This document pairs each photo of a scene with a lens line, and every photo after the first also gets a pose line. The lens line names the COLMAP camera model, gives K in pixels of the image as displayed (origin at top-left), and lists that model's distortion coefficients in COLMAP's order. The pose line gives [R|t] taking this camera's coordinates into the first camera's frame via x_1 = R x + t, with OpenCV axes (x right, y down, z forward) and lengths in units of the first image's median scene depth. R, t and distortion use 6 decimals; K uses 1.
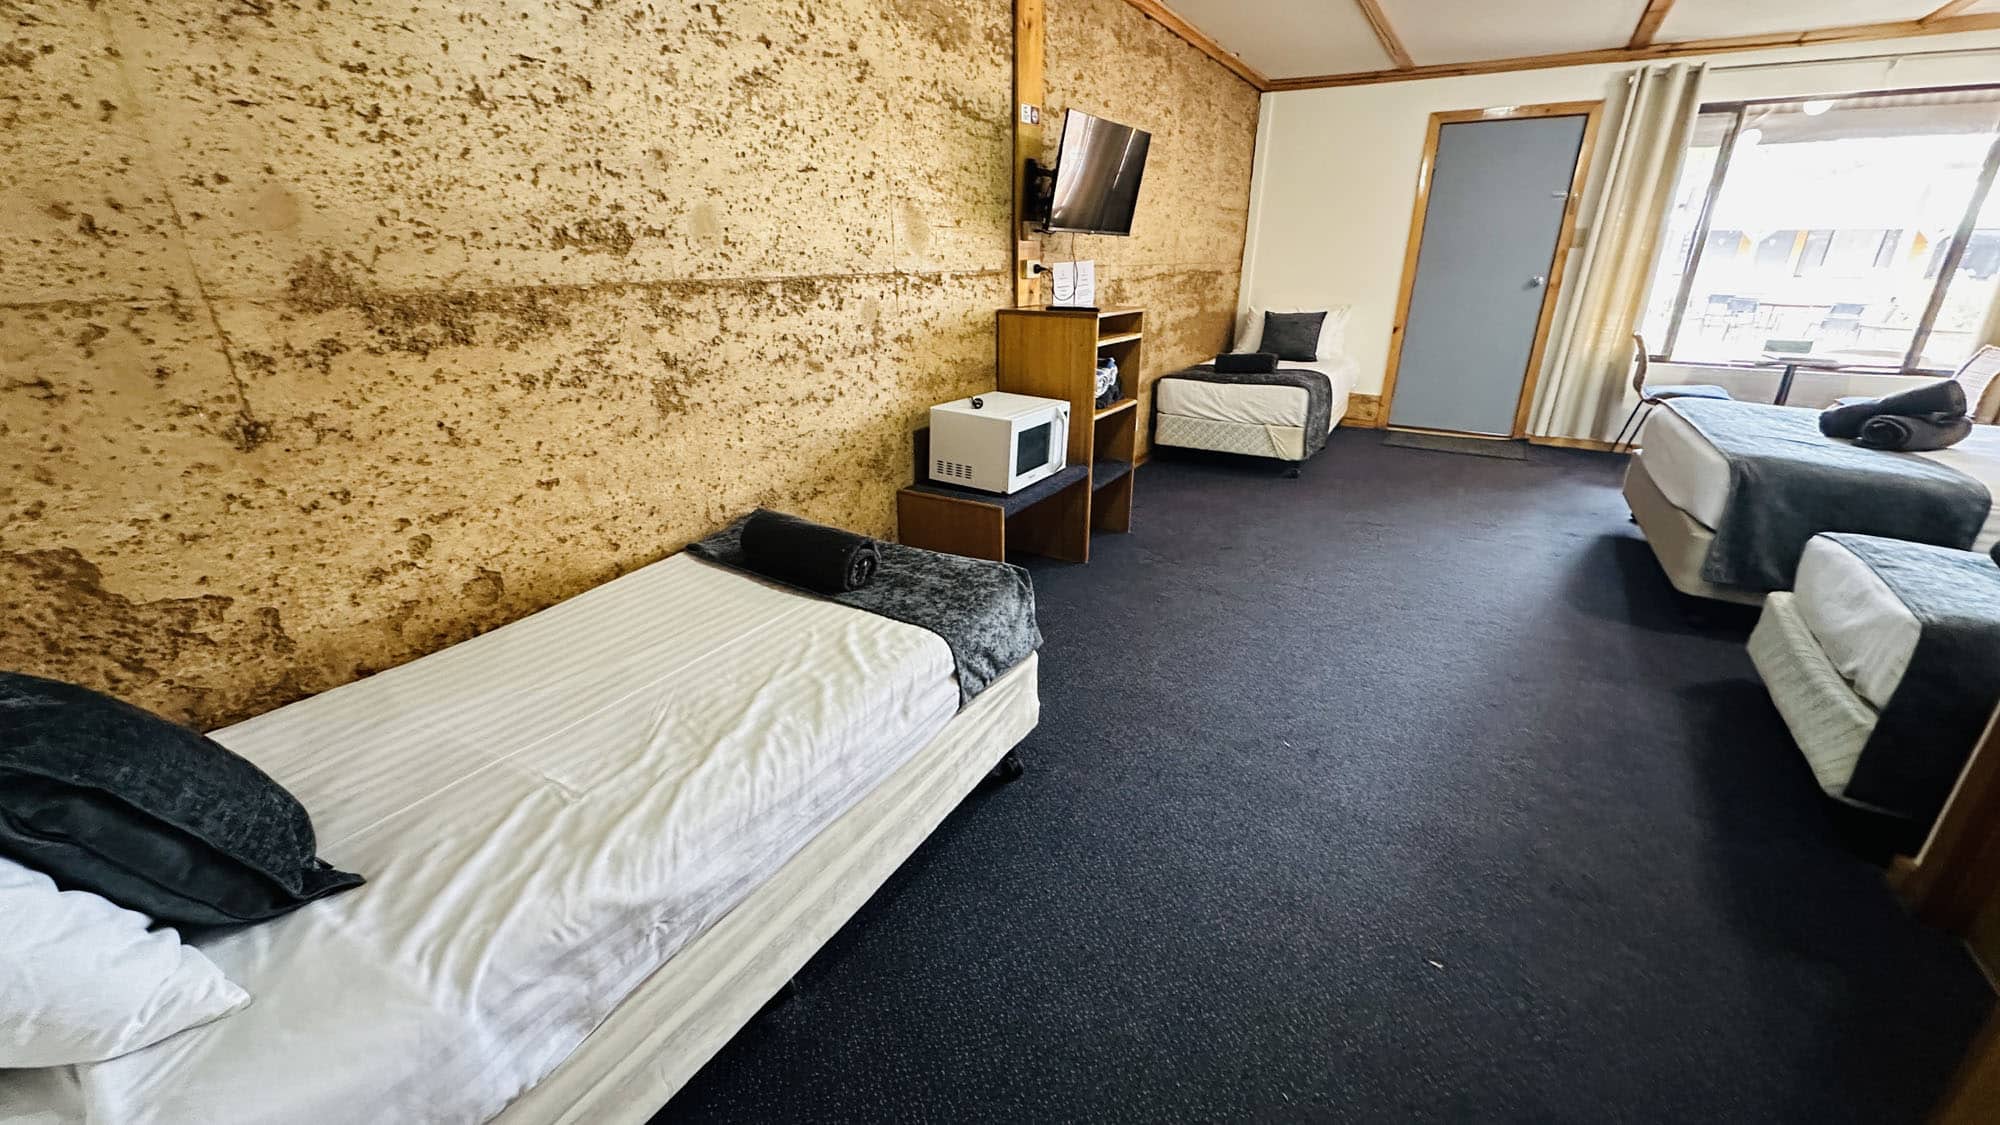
lens RADIAL K [[794.7, 0, 1000.0], [0, 794.7, 562.5], [0, 0, 1]] dist [0.000907, 0.000125]
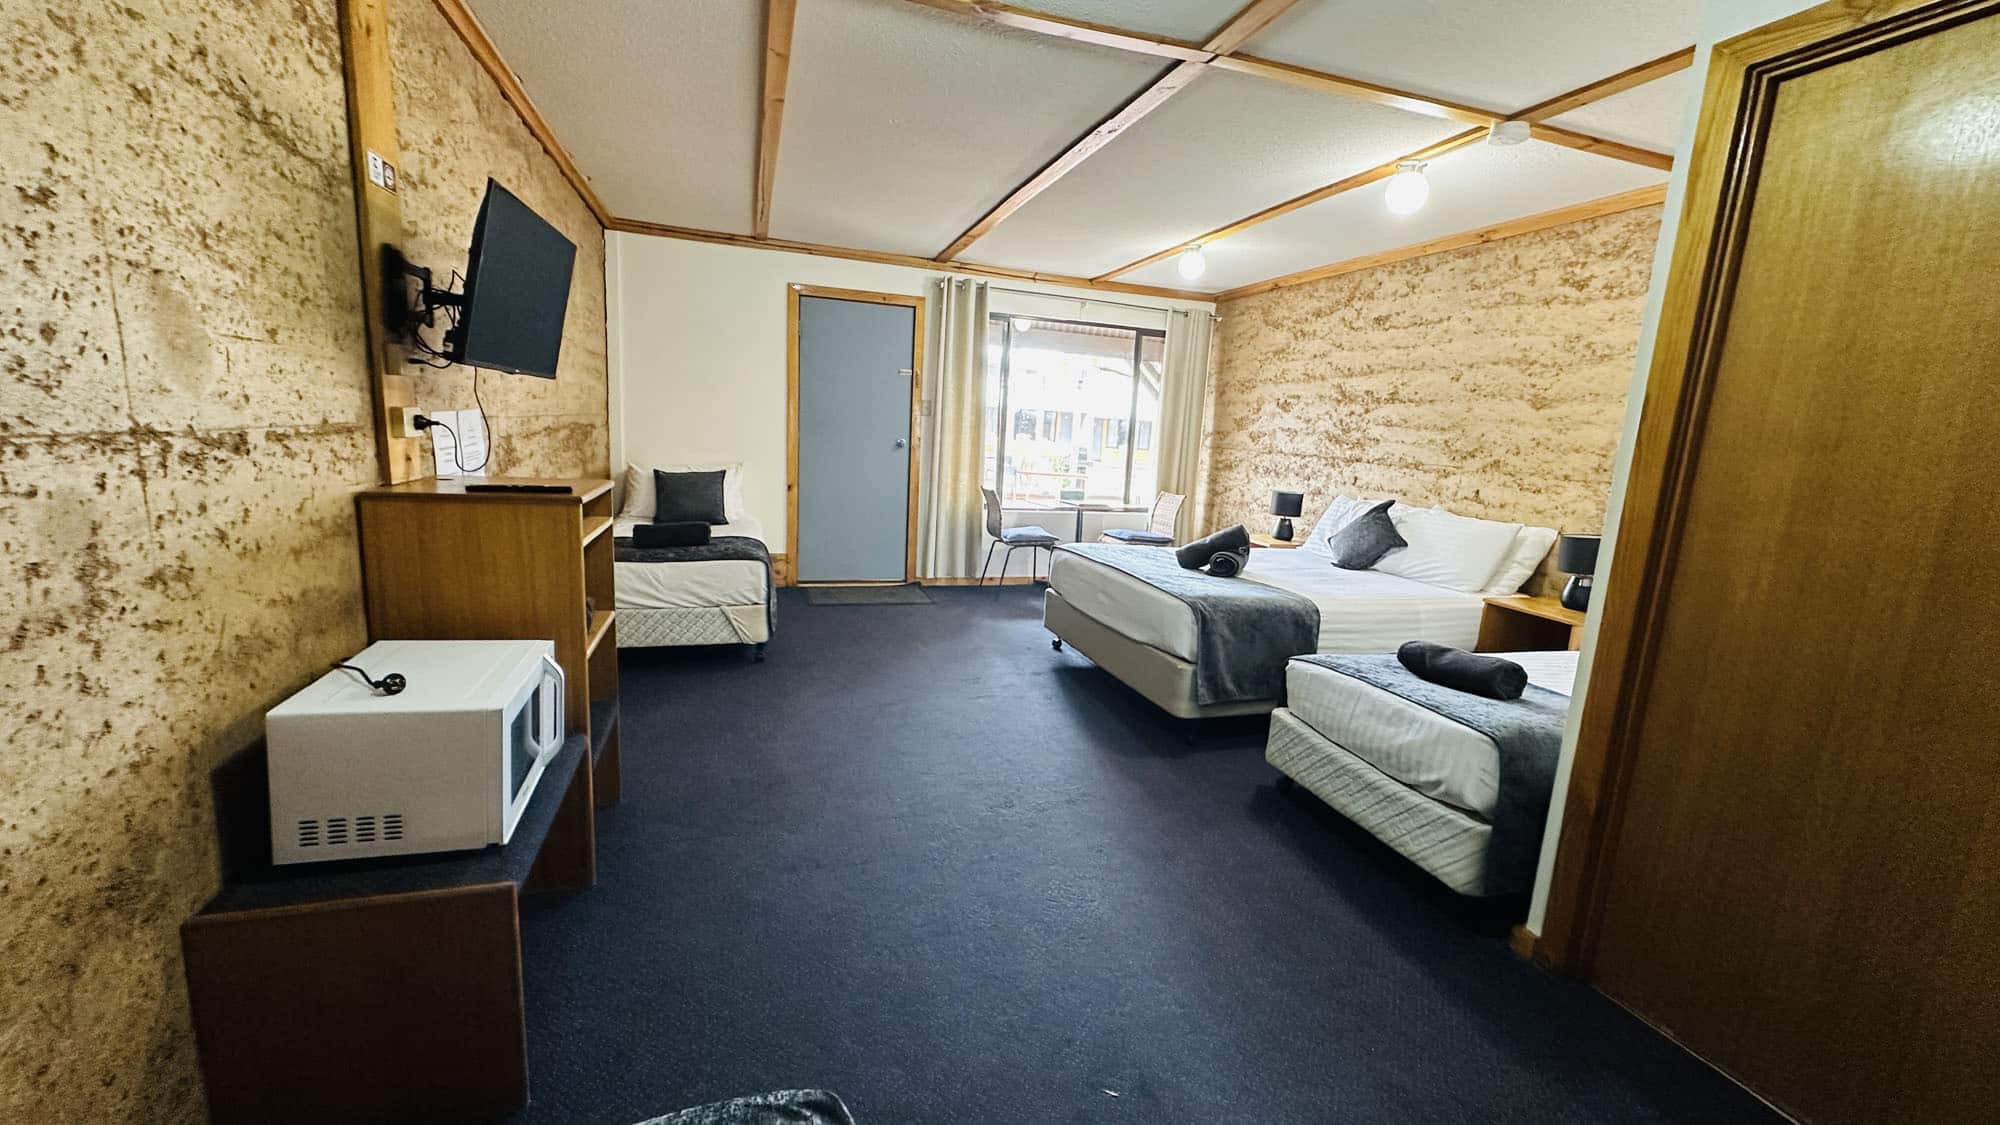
lens RADIAL K [[794.7, 0, 1000.0], [0, 794.7, 562.5], [0, 0, 1]] dist [0.000907, 0.000125]
pose [[0.660399, -0.095492, 0.744819, -0.123435], [0.221656, 0.972474, -0.071853, -0.134639], [-0.717456, 0.212545, 0.663387, 0.331935]]
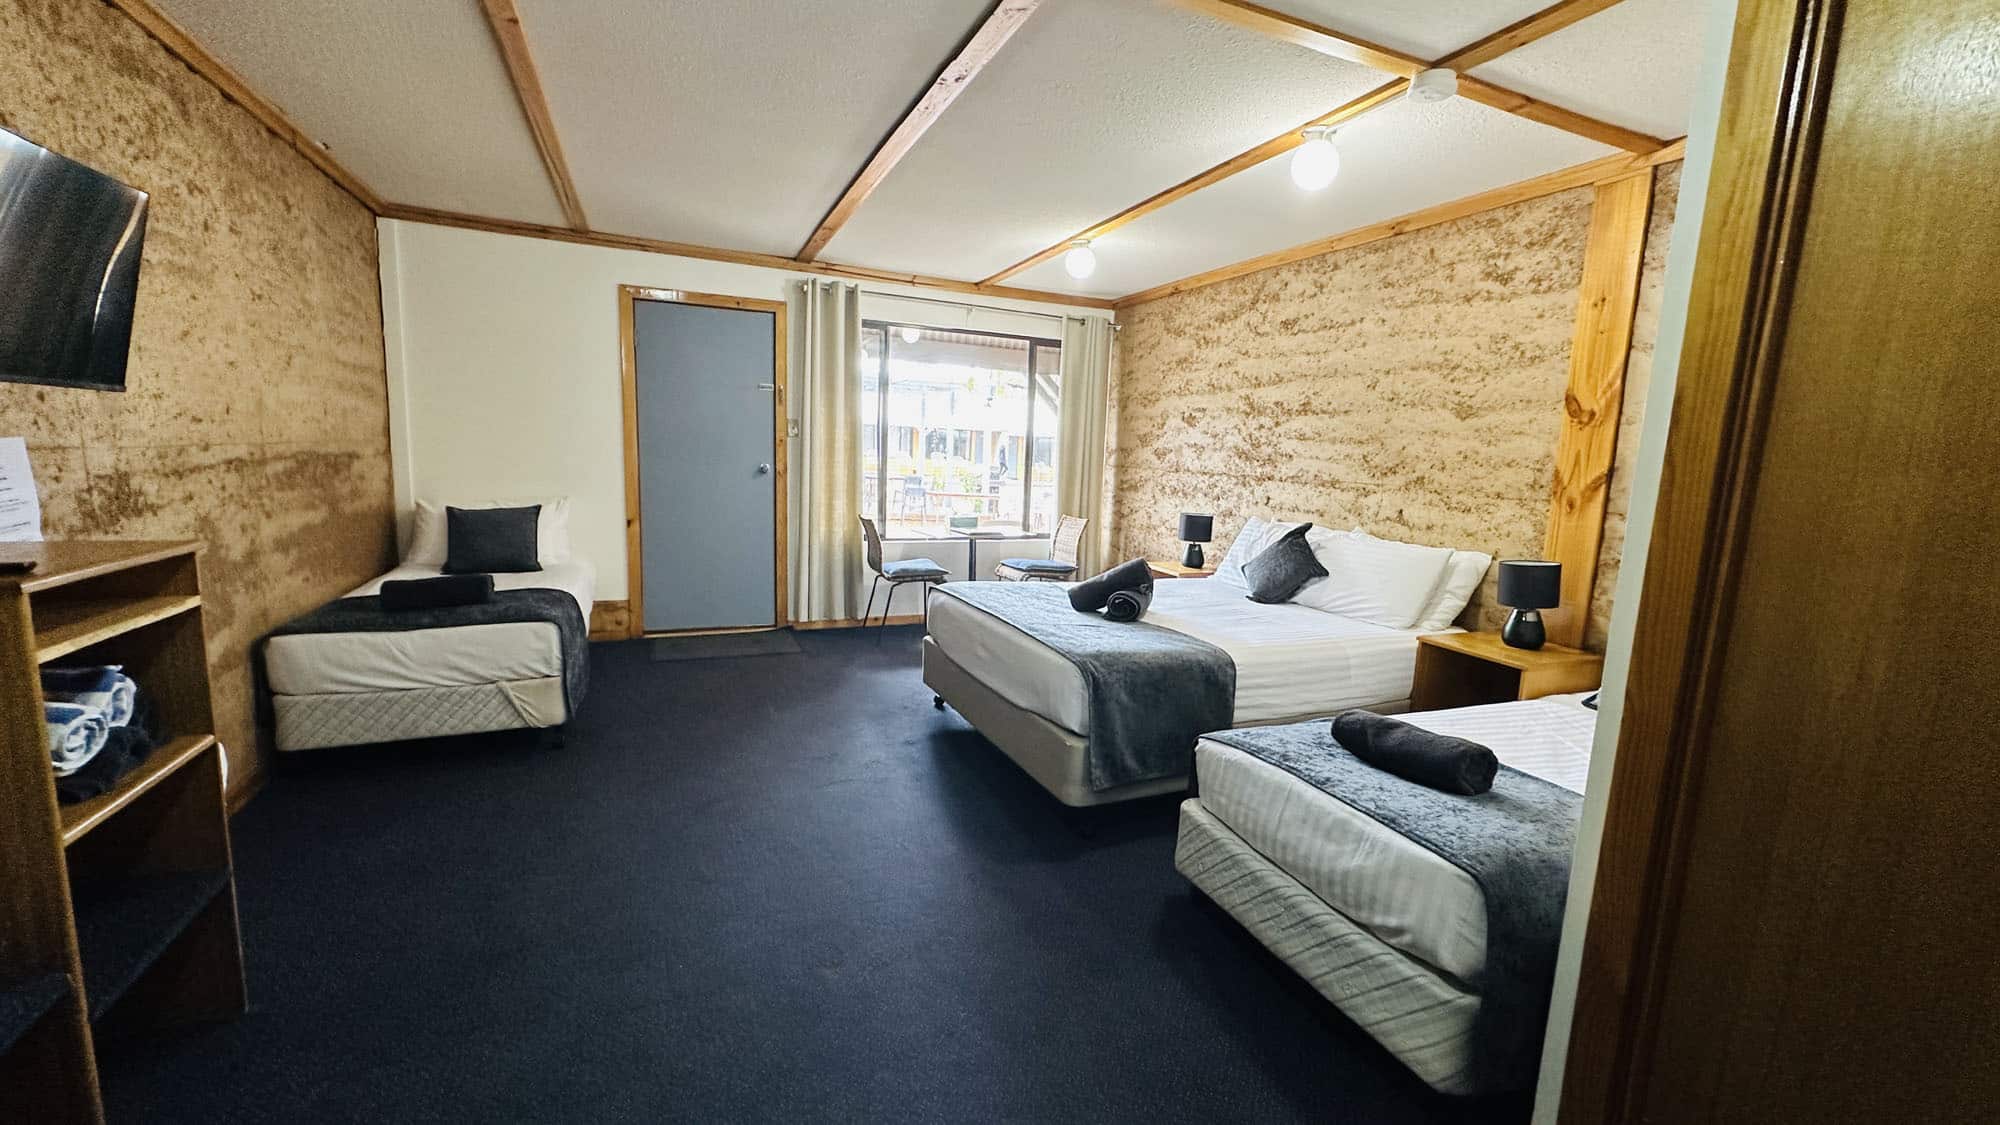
lens RADIAL K [[794.7, 0, 1000.0], [0, 794.7, 562.5], [0, 0, 1]] dist [0.000907, 0.000125]
pose [[0.583781, -0.097250, 0.806066, 0.085288], [0.259137, 0.963193, -0.071469, -0.164838], [-0.769446, 0.250604, 0.587495, 0.396045]]
